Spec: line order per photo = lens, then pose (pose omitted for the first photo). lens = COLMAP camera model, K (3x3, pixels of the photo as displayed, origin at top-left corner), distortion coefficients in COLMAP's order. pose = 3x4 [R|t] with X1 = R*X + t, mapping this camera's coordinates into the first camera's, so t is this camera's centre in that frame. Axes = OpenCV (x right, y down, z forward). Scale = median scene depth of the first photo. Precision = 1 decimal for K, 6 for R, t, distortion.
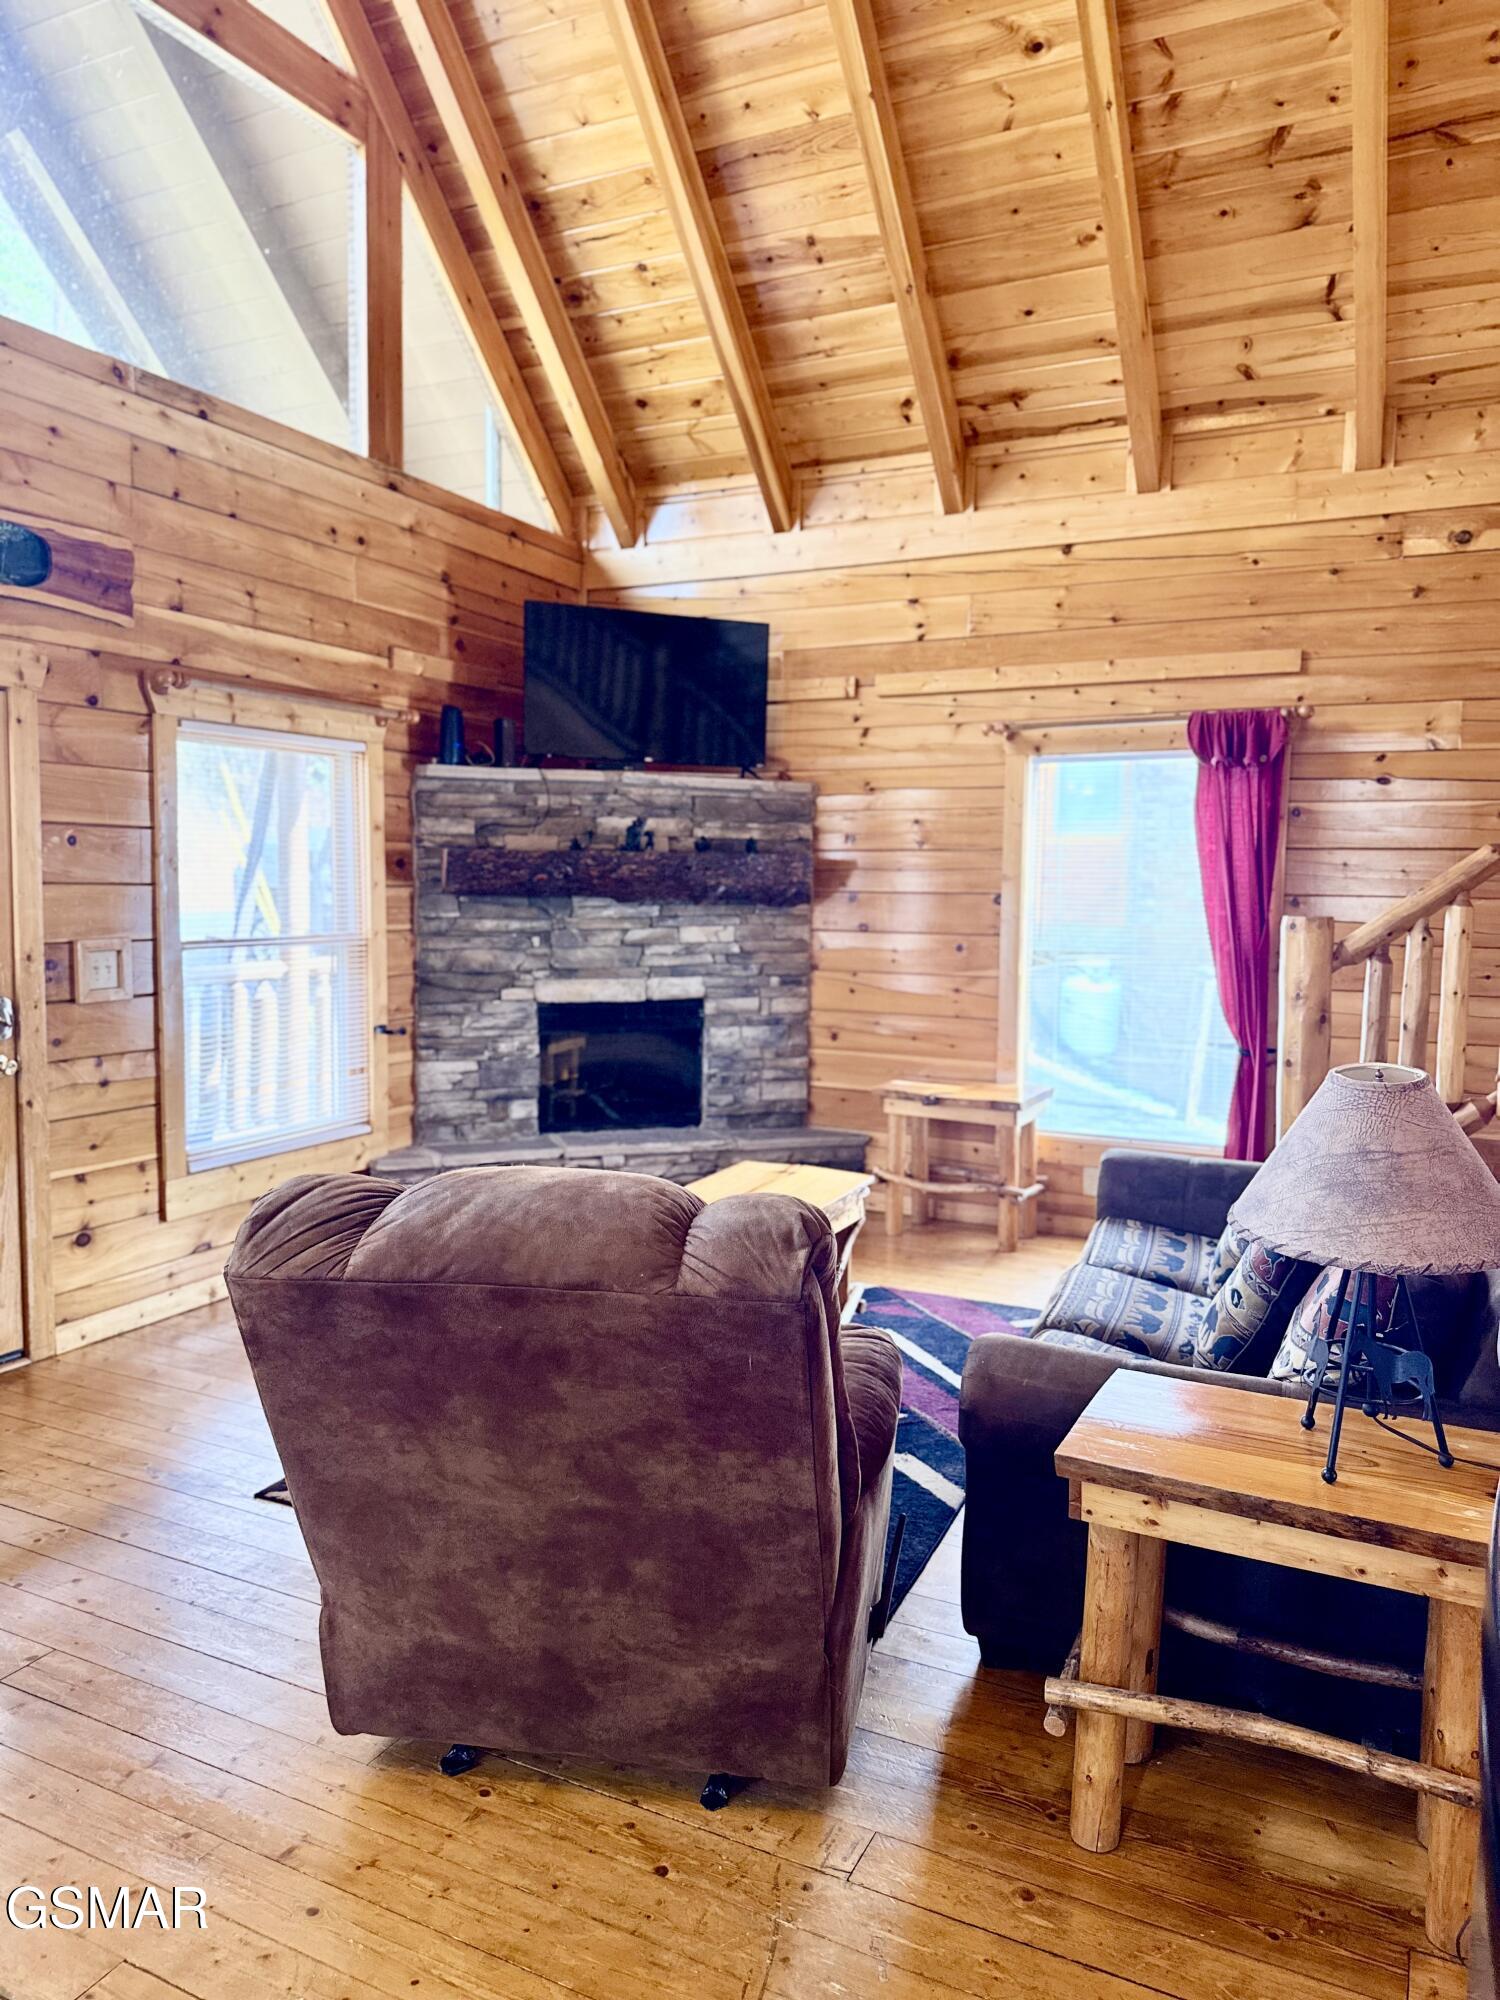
lens RADIAL K [[1415.1, 0, 747.7], [0, 1415.1, 999.3], [0, 0, 1]] dist [0.070648, -0.095183]
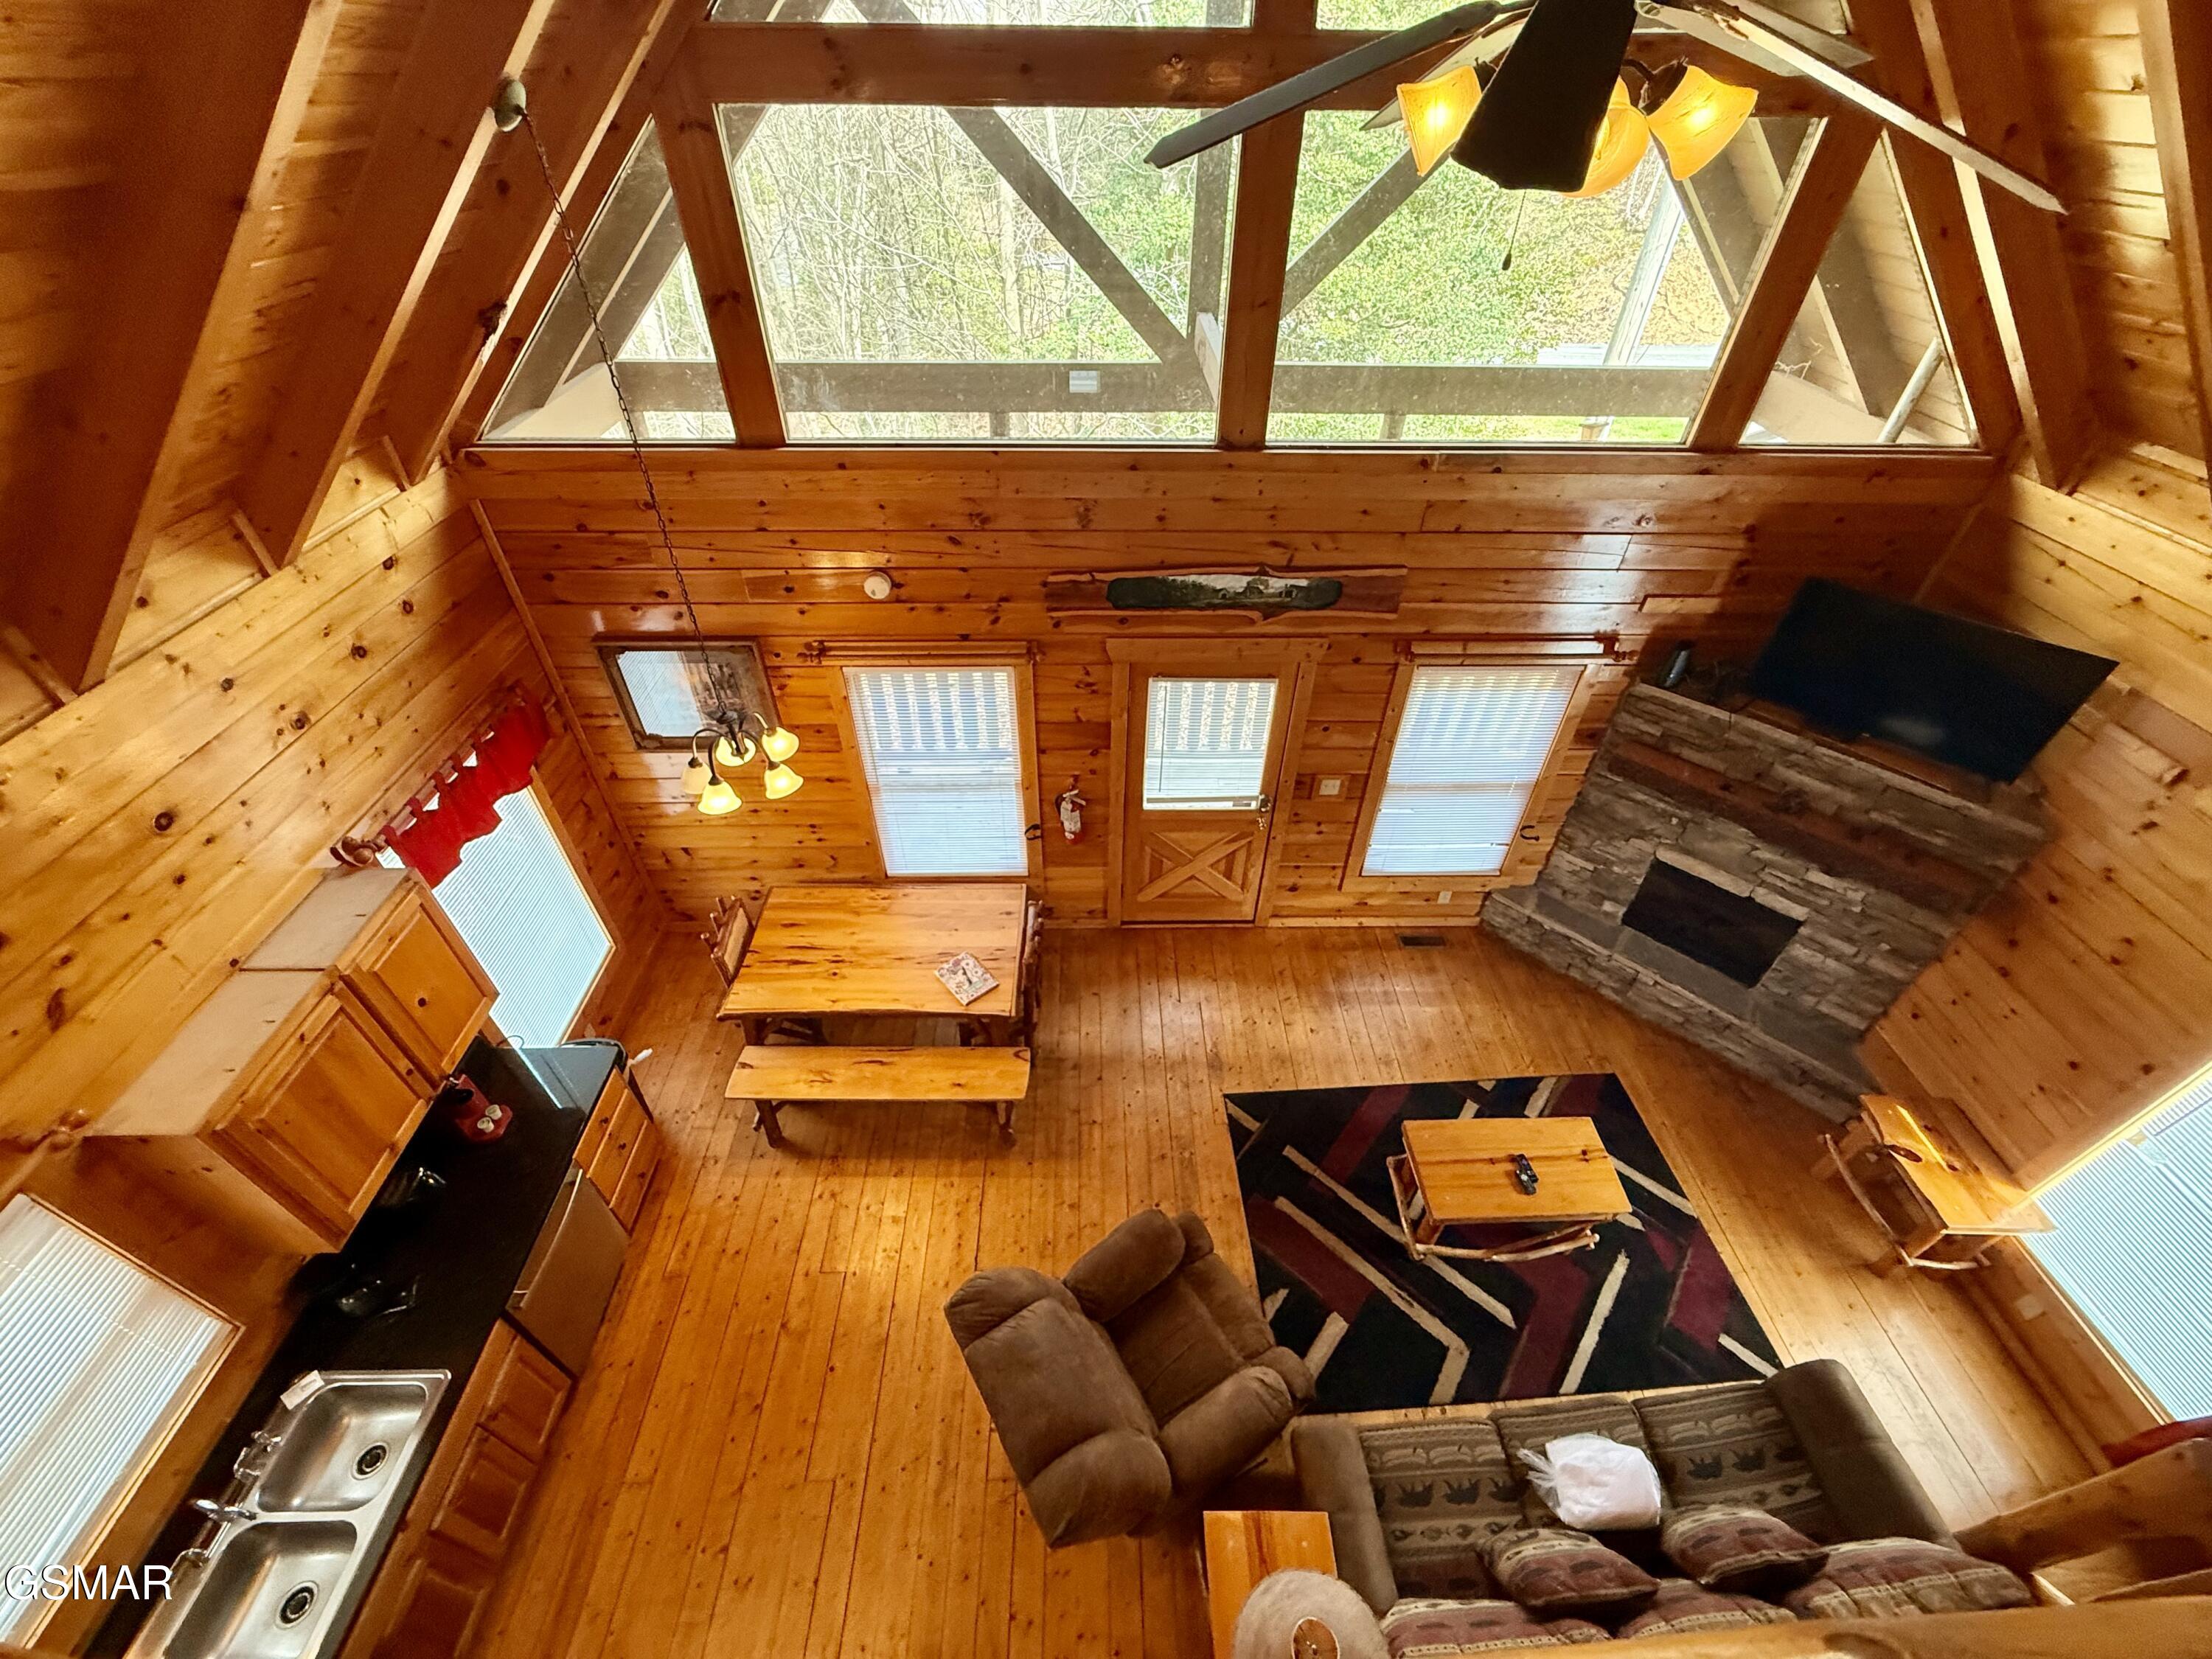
lens RADIAL K [[878.2, 0, 1101.9], [0, 878.2, 831.5], [0, 0, 1]] dist [0.001647, -0.000160]
pose [[0.454080, 0.574029, -0.681397, 0.168725], [-0.077533, 0.787346, 0.611617, -0.489100], [0.887581, -0.224892, 0.402024, 0.201644]]
